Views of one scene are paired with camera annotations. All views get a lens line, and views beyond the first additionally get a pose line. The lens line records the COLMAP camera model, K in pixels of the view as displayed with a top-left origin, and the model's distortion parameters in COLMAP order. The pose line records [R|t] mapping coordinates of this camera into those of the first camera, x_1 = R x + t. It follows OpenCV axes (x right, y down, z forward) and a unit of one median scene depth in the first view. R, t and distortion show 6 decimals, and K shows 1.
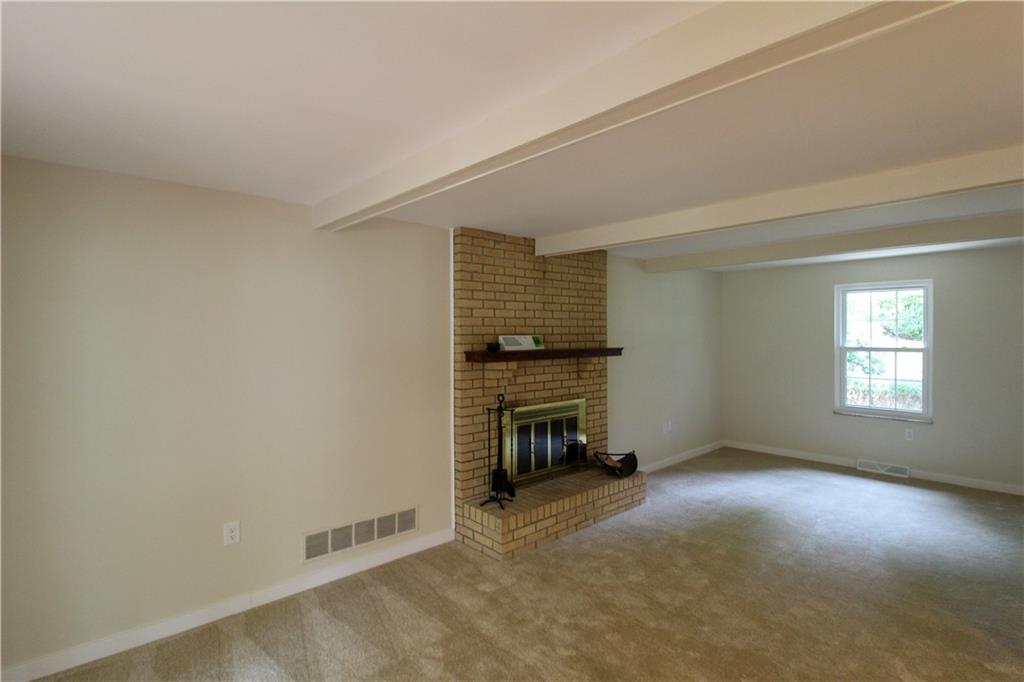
lens RADIAL K [[500.2, 0, 517.9], [0, 500.2, 332.1], [0, 0, 1]] dist [-0.000709, -0.011153]
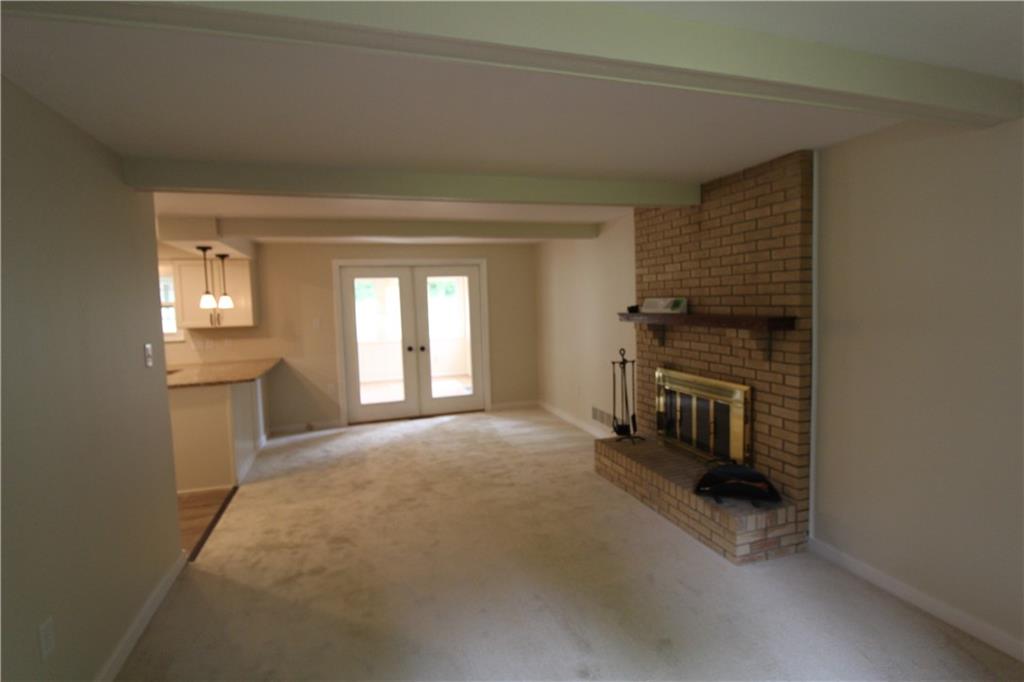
lens RADIAL K [[500.2, 0, 517.9], [0, 500.2, 332.1], [0, 0, 1]] dist [-0.000709, -0.011153]
pose [[-0.407336, 0.079061, -0.909850, 0.952258], [0.040257, 0.996832, 0.068597, -0.005930], [0.912391, -0.008686, -0.409228, 1.048274]]
